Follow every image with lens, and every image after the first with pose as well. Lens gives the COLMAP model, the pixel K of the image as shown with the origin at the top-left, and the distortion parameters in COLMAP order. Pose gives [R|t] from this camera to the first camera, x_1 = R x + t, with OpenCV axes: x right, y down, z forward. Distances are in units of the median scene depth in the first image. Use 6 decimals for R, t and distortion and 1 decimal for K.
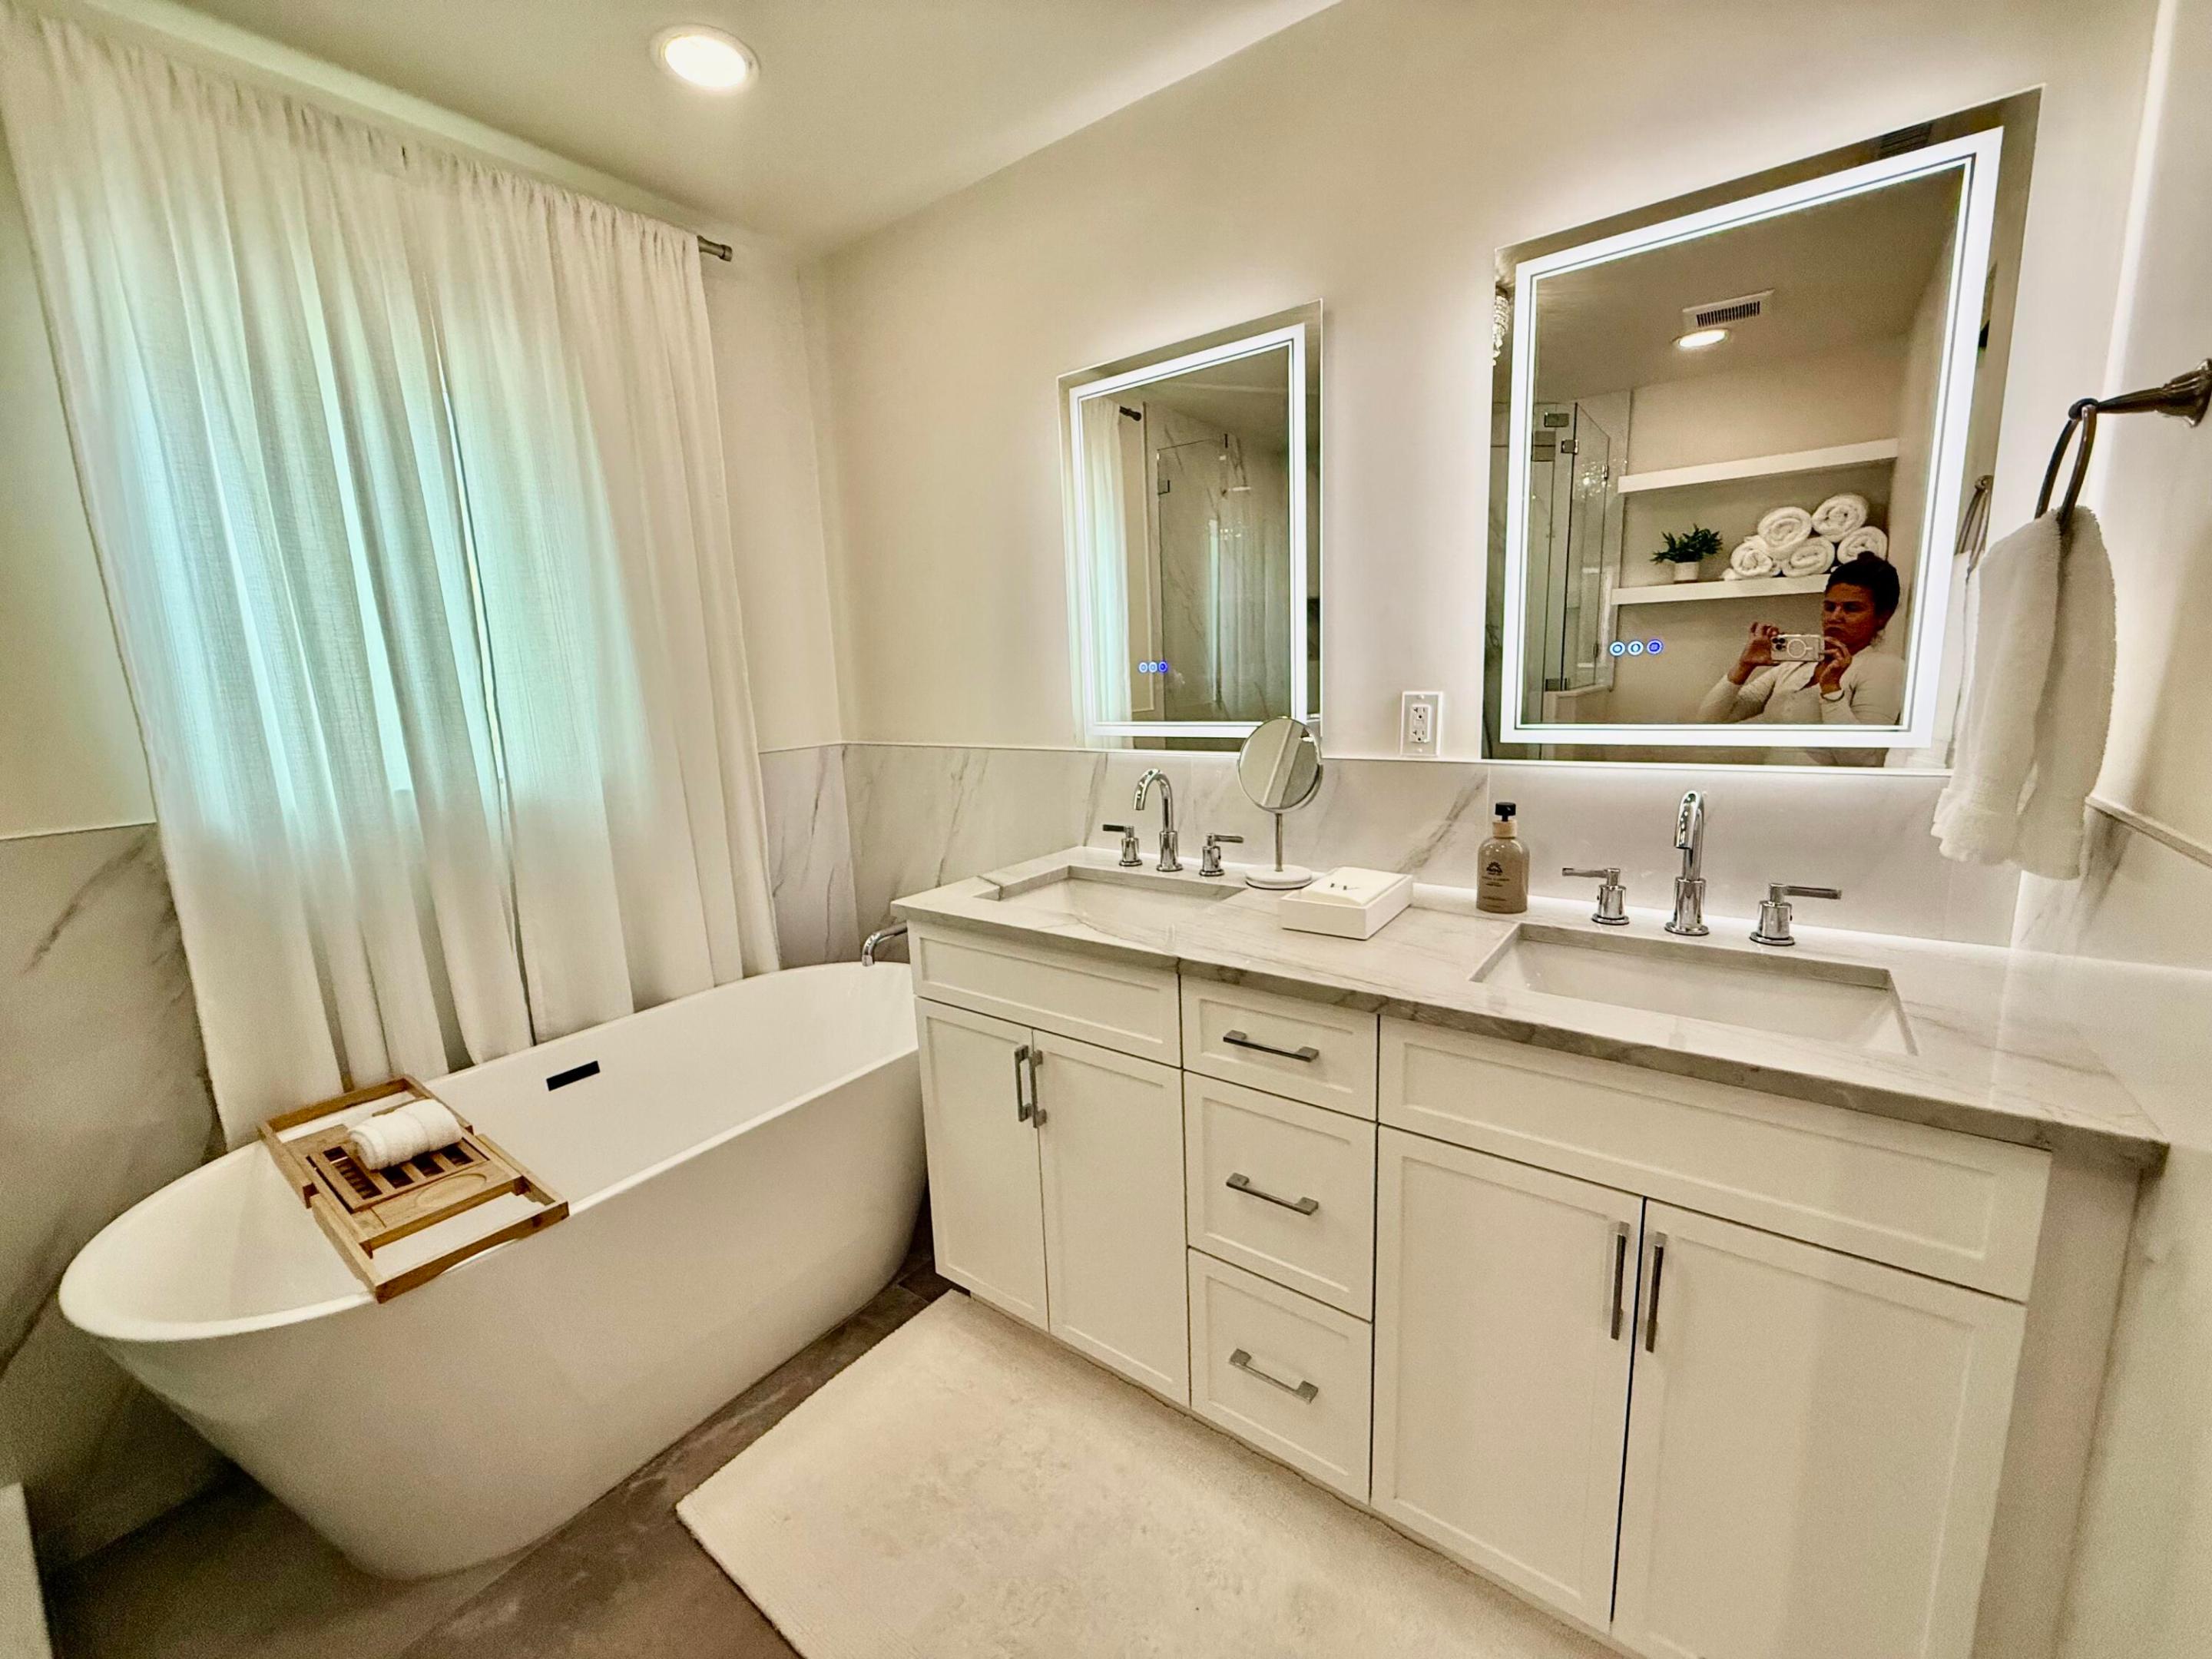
lens RADIAL K [[882.4, 0, 1106.1], [0, 882.4, 827.6], [0, 0, 1]] dist [0.000214, -0.000315]
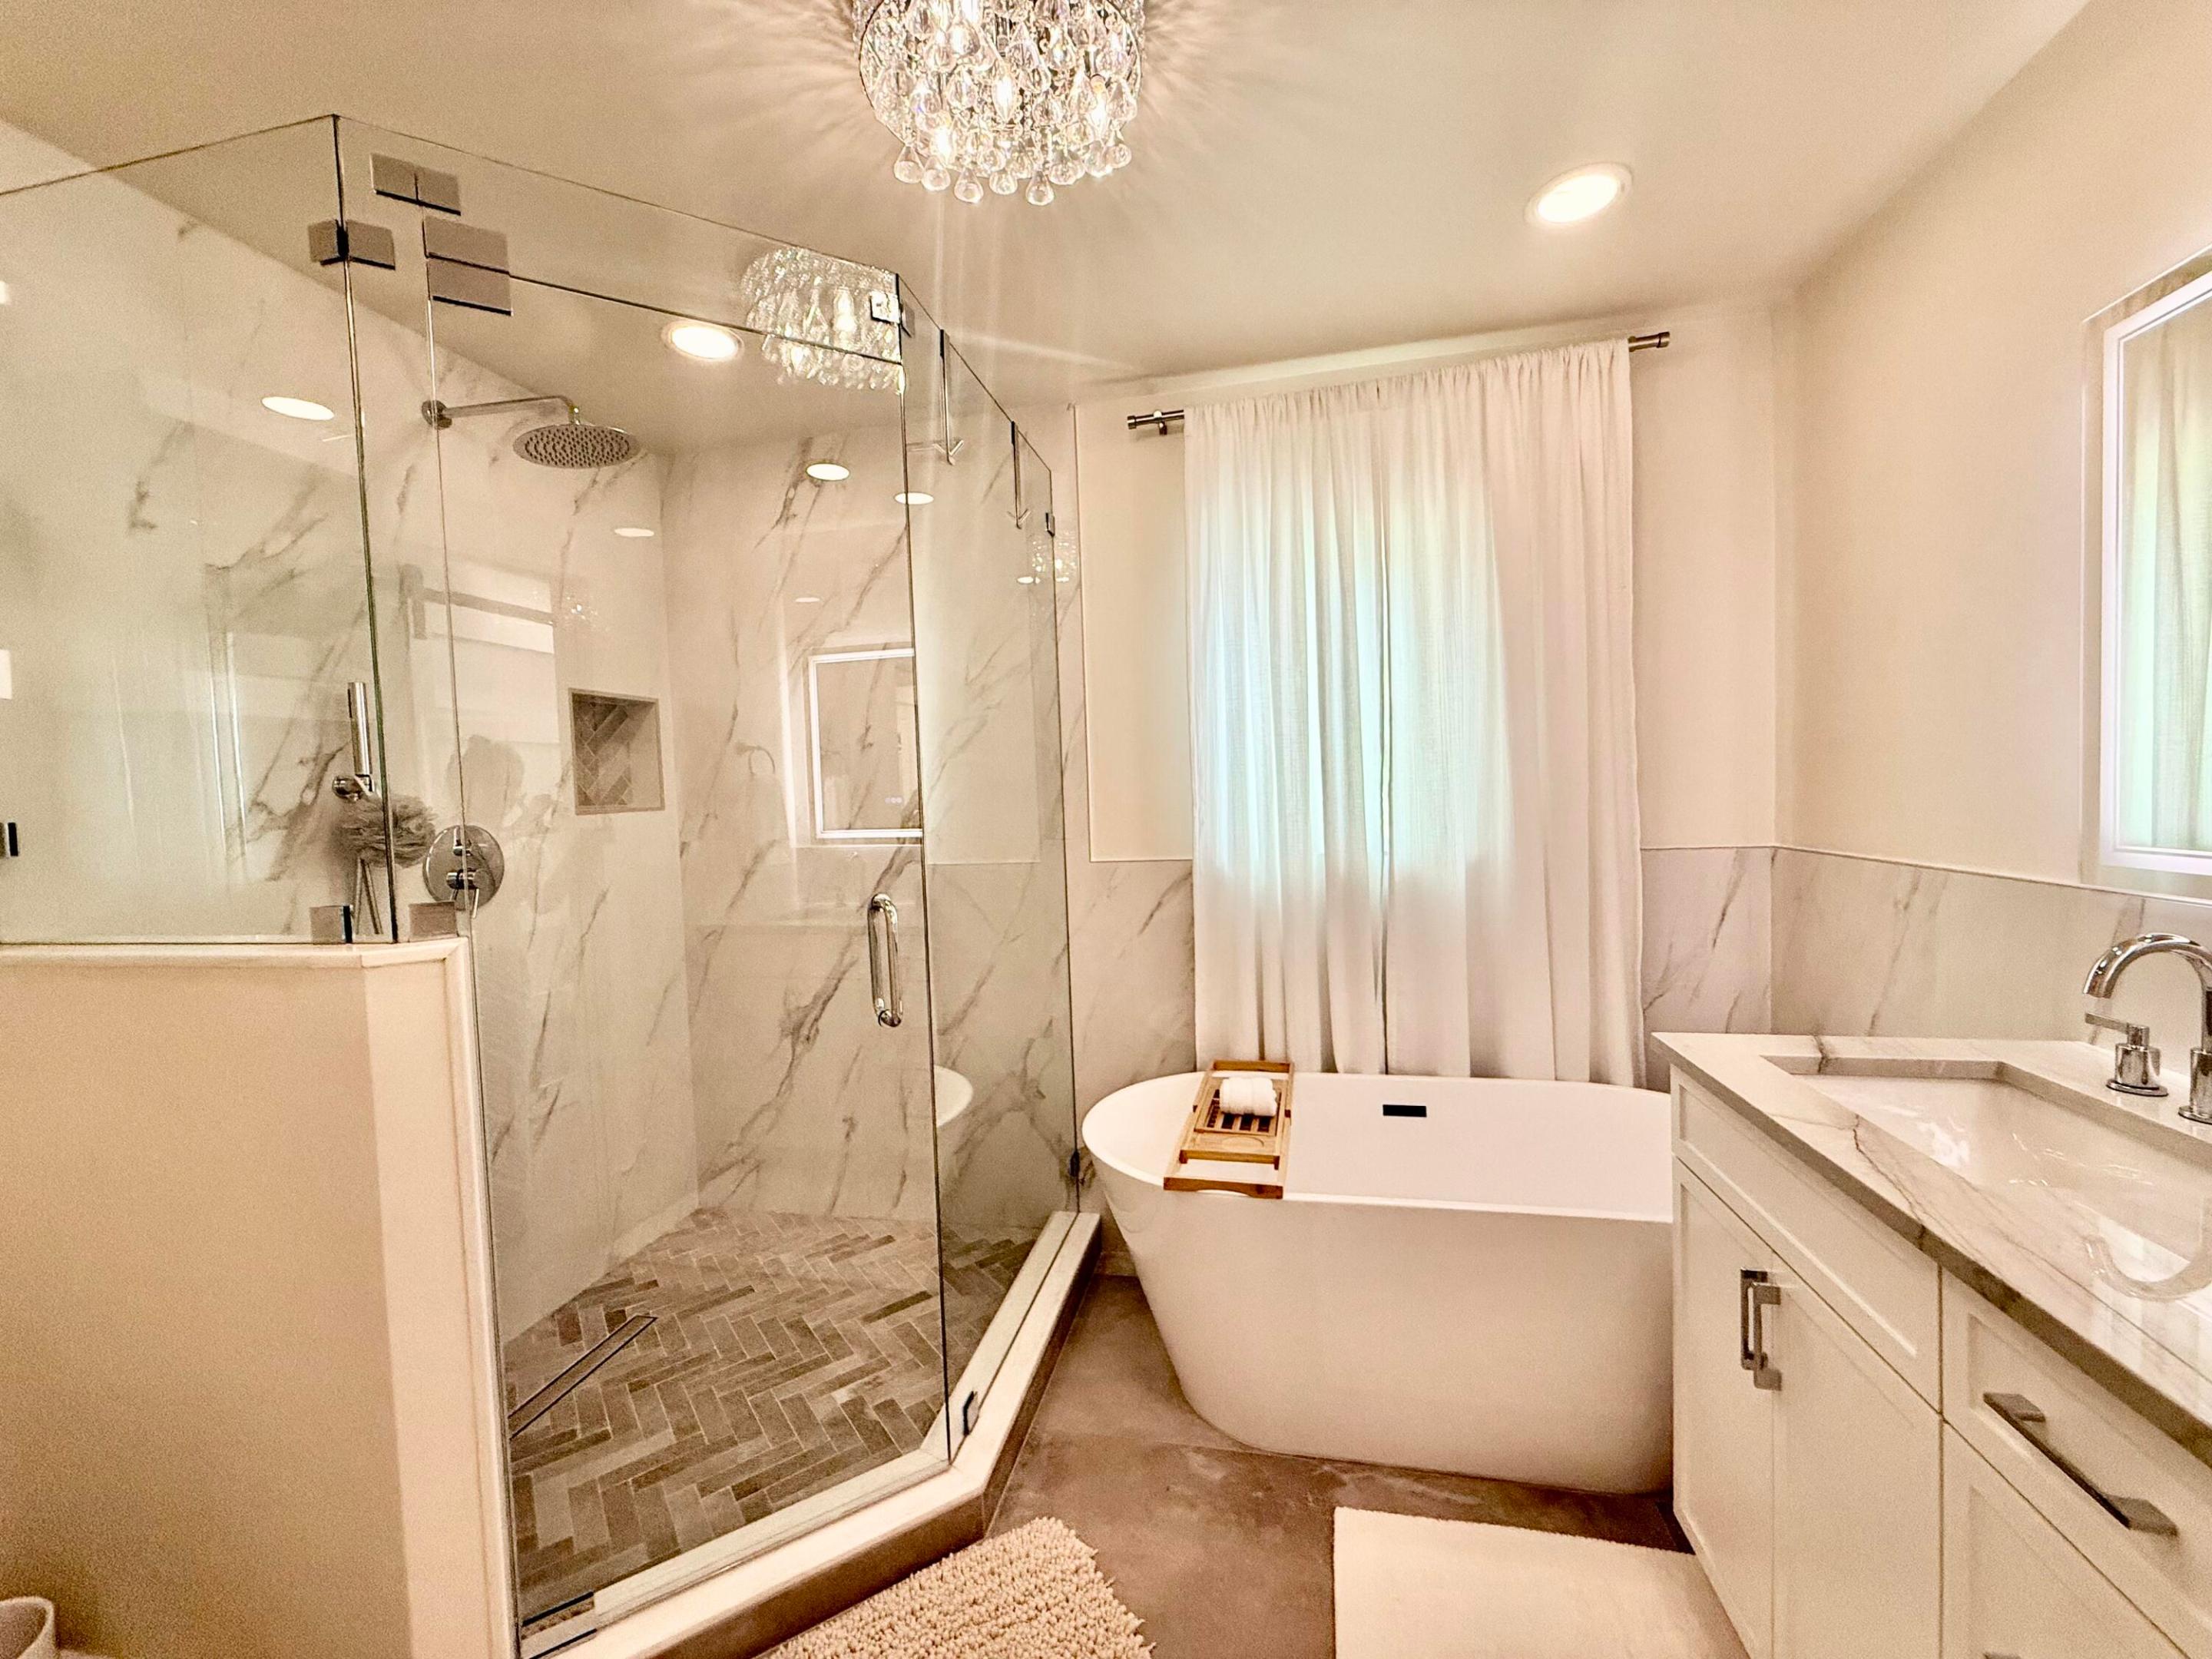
lens RADIAL K [[882.4, 0, 1106.1], [0, 882.4, 827.6], [0, 0, 1]] dist [0.000214, -0.000315]
pose [[0.410727, 0.062515, -0.909613, 0.325210], [-0.142524, 0.989785, 0.003669, -0.042942], [0.900550, 0.128135, 0.415441, 0.147240]]
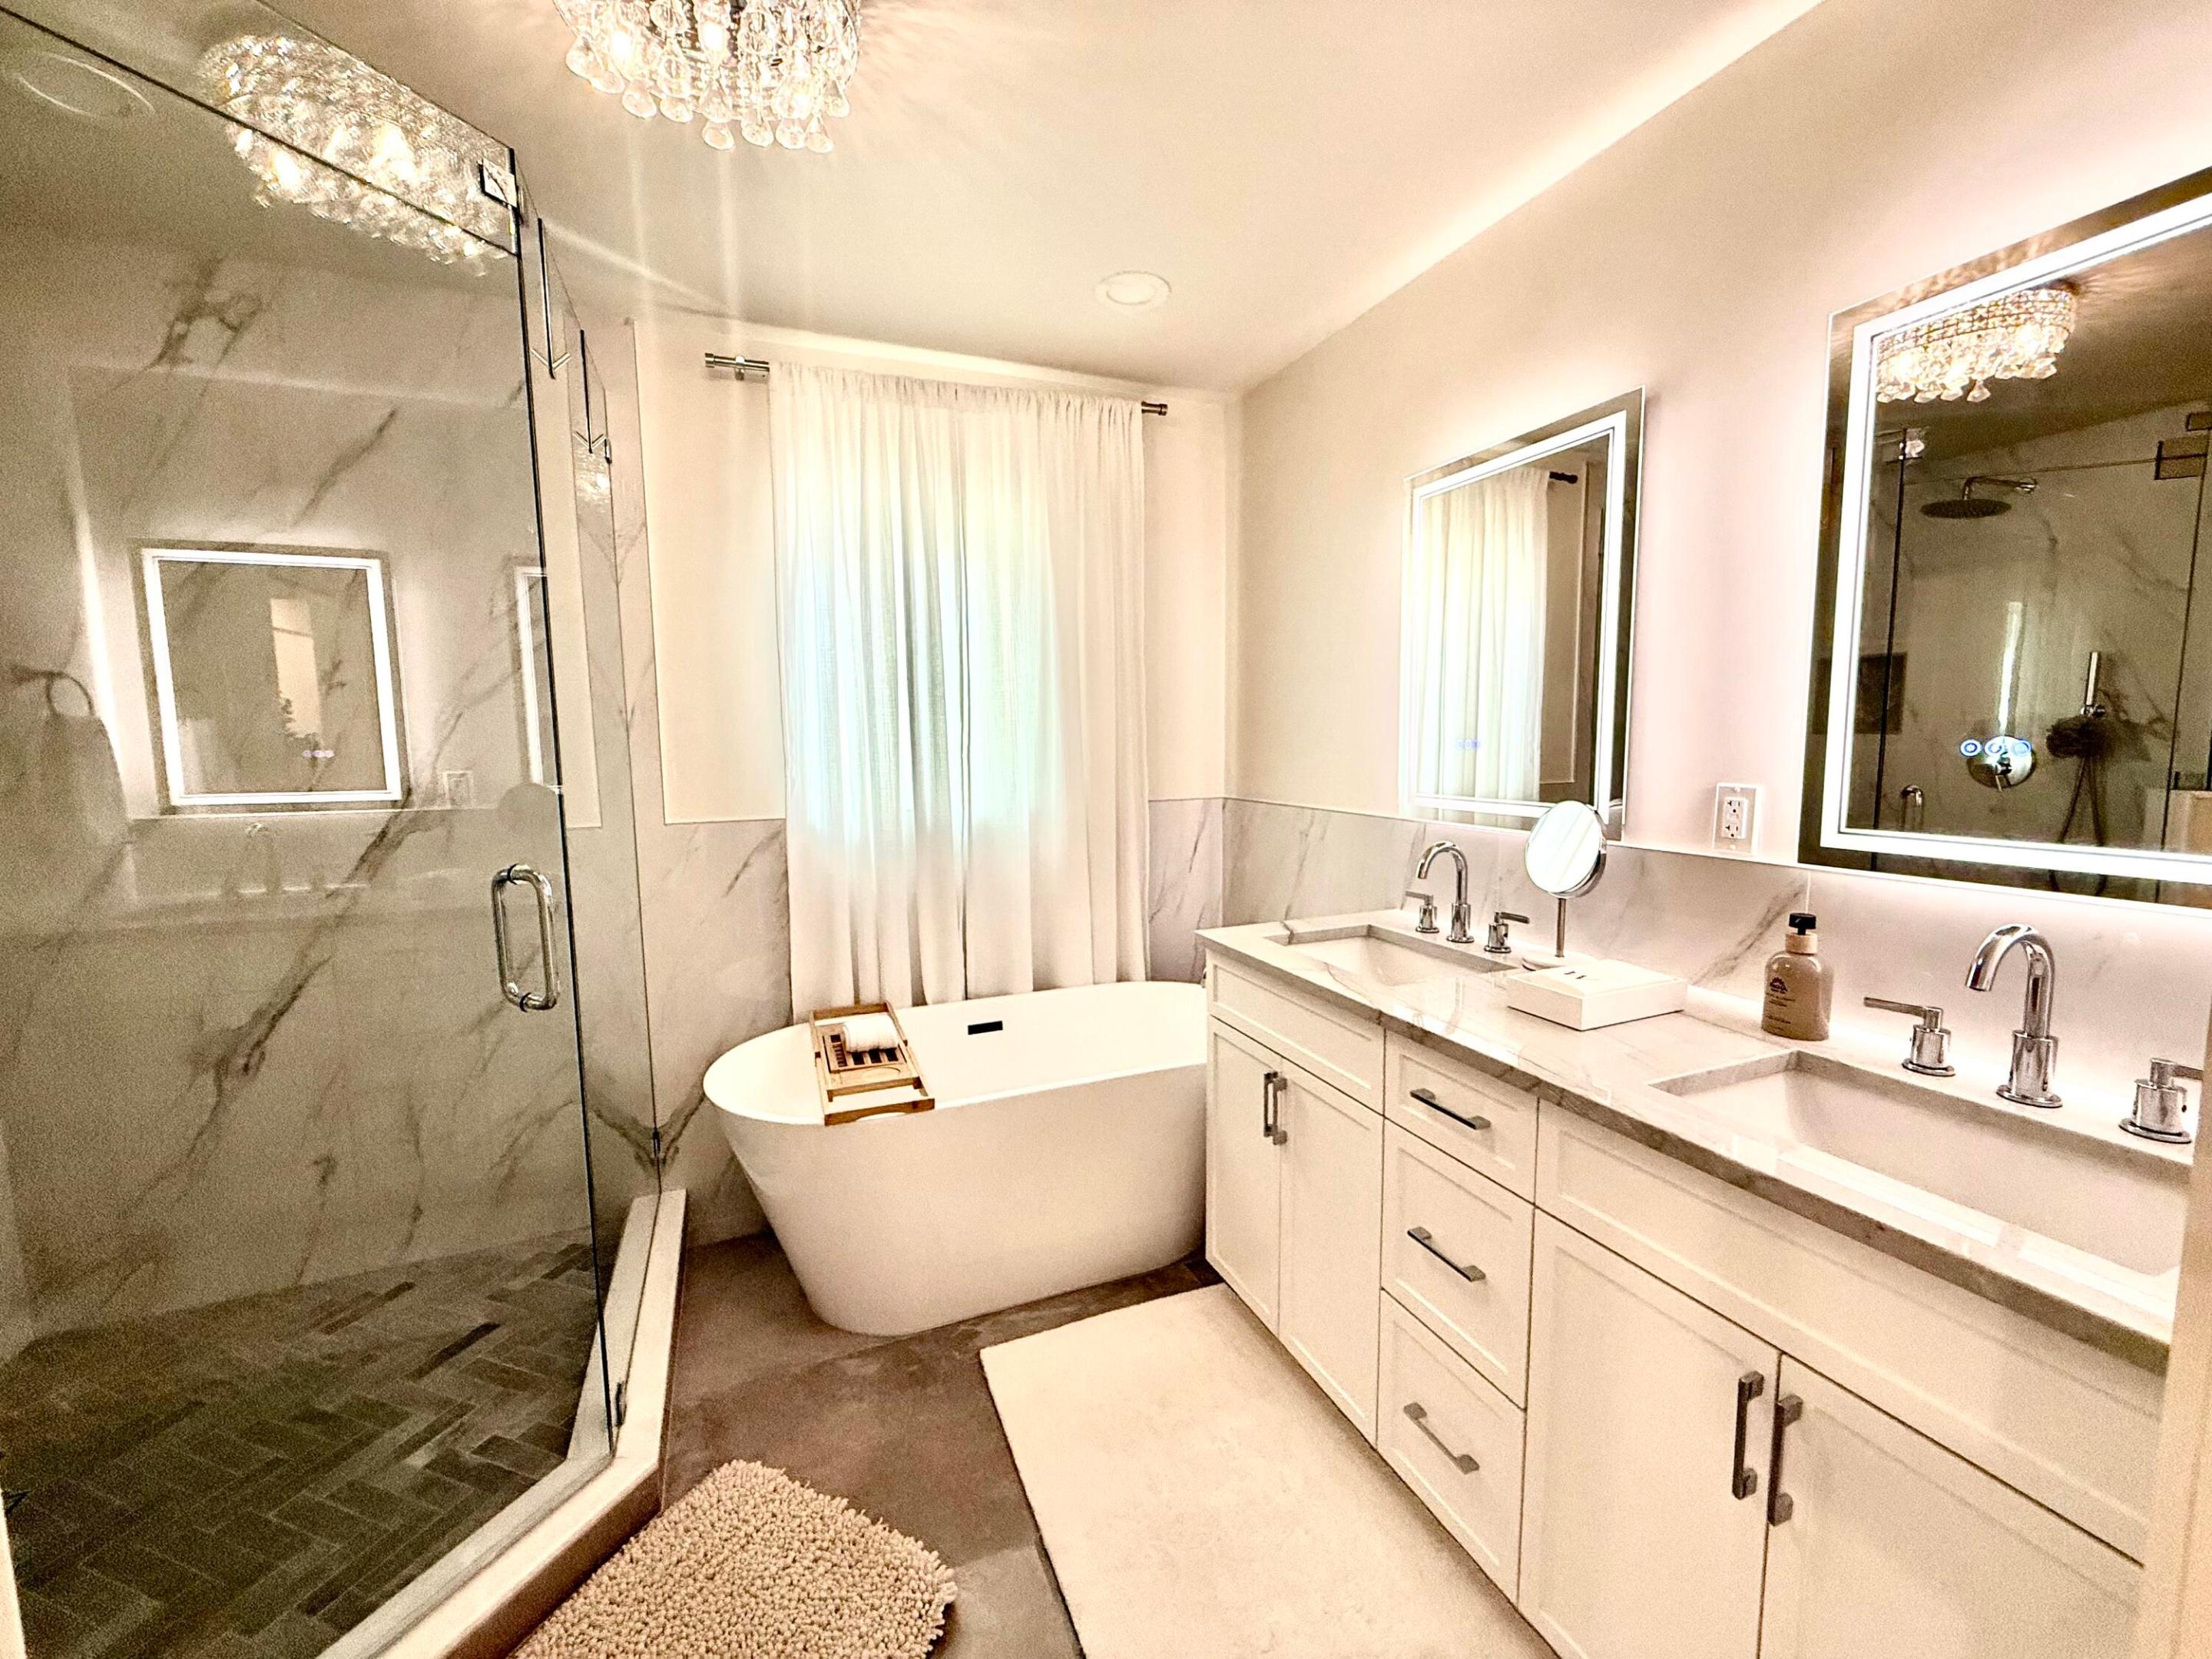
lens RADIAL K [[882.4, 0, 1106.1], [0, 882.4, 827.6], [0, 0, 1]] dist [0.000214, -0.000315]
pose [[0.854739, 0.083140, -0.512356, 0.274677], [-0.113419, 0.993151, -0.028053, -0.008914], [0.506514, 0.082089, 0.858315, -0.115284]]
